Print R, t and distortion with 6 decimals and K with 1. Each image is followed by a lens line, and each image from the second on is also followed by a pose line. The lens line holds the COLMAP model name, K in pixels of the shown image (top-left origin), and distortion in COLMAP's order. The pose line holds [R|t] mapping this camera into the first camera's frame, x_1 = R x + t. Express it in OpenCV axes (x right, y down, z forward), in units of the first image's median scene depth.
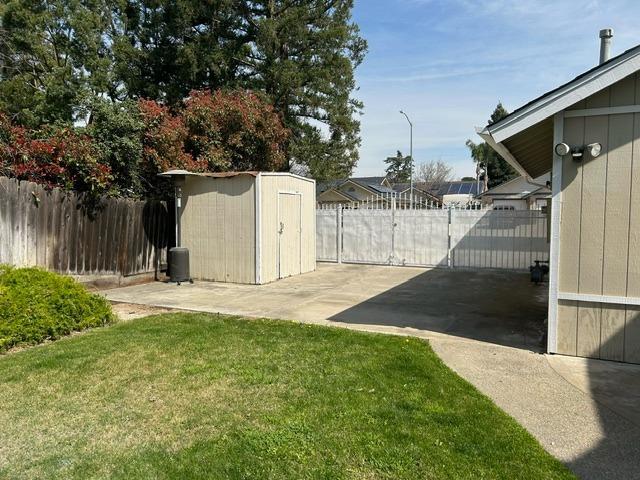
lens RADIAL K [[483.6, 0, 320.0], [0, 483.6, 240.0], [0, 0, 1]] dist [0.077802, -0.085568]
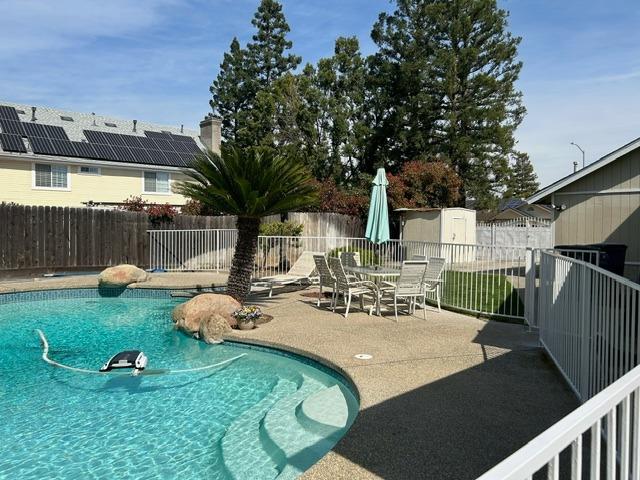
lens RADIAL K [[483.6, 0, 320.0], [0, 483.6, 240.0], [0, 0, 1]] dist [0.077802, -0.085568]
pose [[0.930402, 0.016995, -0.366145, 0.113923], [-0.028911, 0.999215, -0.027085, 0.048465], [0.365398, 0.035785, 0.930163, -0.842310]]
